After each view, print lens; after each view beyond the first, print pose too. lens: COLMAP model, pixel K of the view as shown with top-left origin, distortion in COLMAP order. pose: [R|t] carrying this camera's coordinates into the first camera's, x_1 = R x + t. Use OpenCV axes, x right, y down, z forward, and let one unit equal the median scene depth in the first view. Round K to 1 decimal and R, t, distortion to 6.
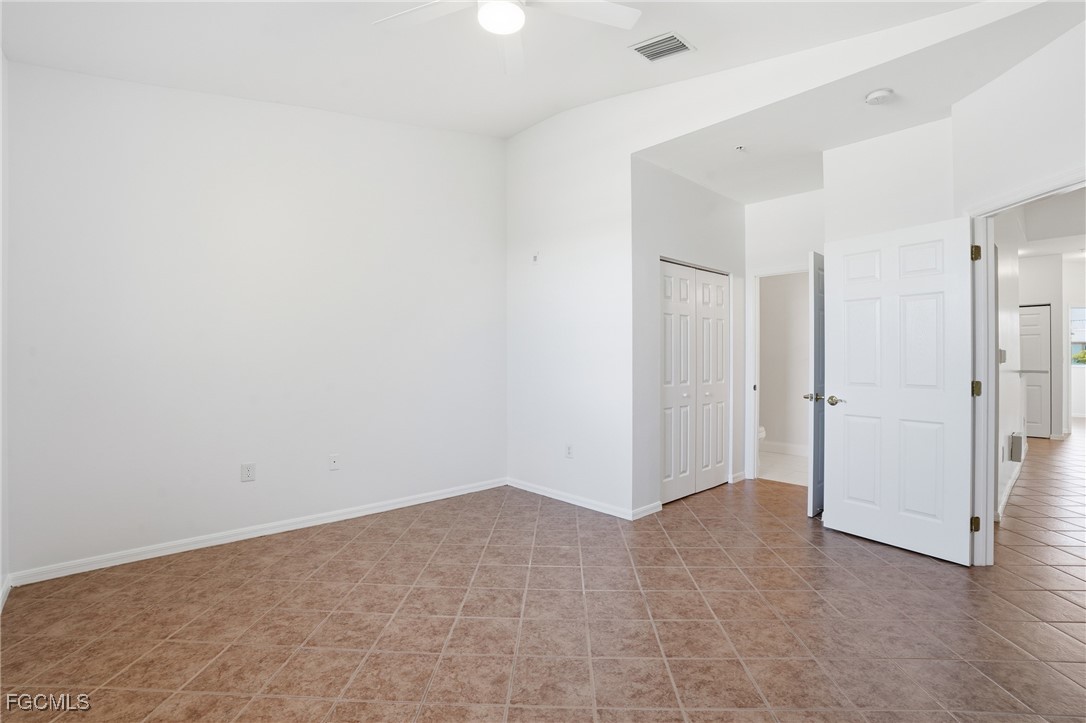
lens RADIAL K [[492.5, 0, 547.3], [0, 492.5, 368.0], [0, 0, 1]] dist [-0.048031, 0.000767]
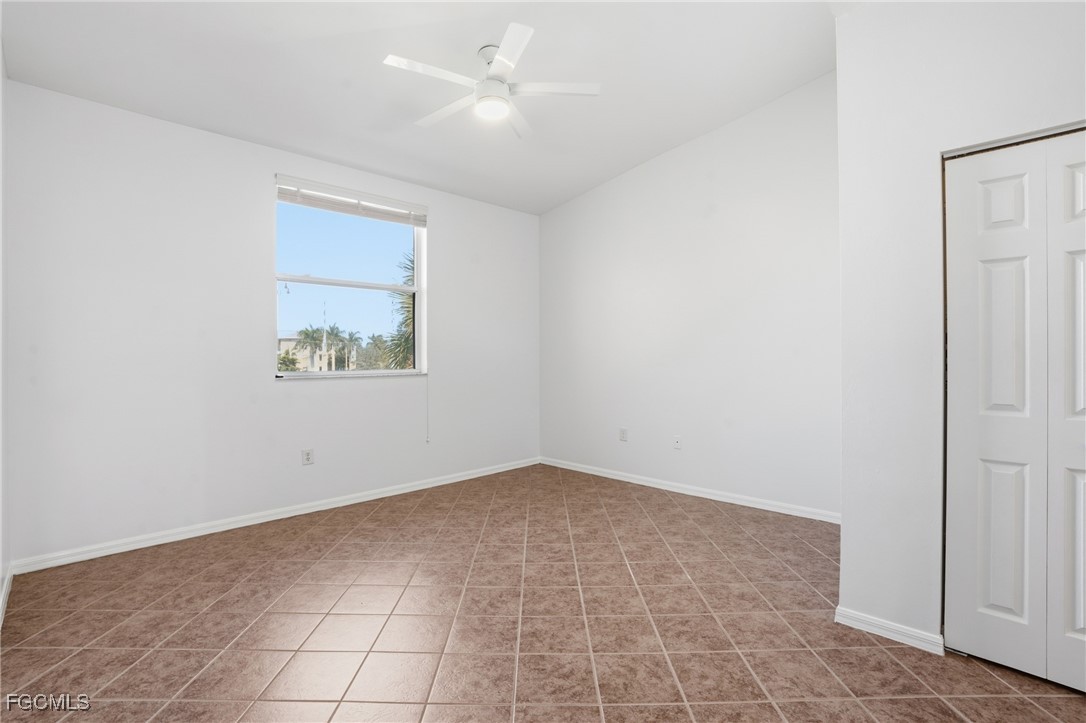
lens RADIAL K [[505.1, 0, 539.3], [0, 505.1, 357.6], [0, 0, 1]] dist [-0.053464, 0.009296]
pose [[0.036743, 0.006035, -0.999307, 1.003656], [-0.010284, 0.999931, 0.005661, -0.020471], [0.999272, 0.010069, 0.036803, 0.798312]]
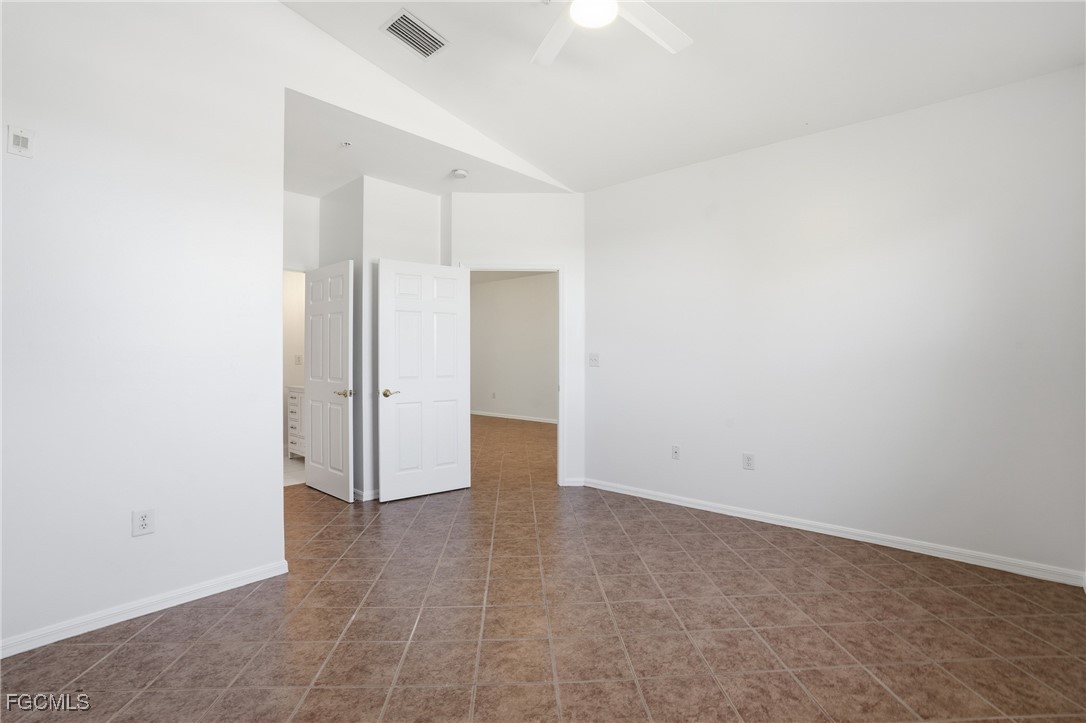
lens RADIAL K [[505.1, 0, 539.3], [0, 505.1, 357.6], [0, 0, 1]] dist [-0.053464, 0.009296]
pose [[-0.084818, -0.002799, 0.996393, -0.809261], [0.013469, 0.999901, 0.003956, -0.022008], [-0.996305, 0.013756, -0.084772, 0.885531]]
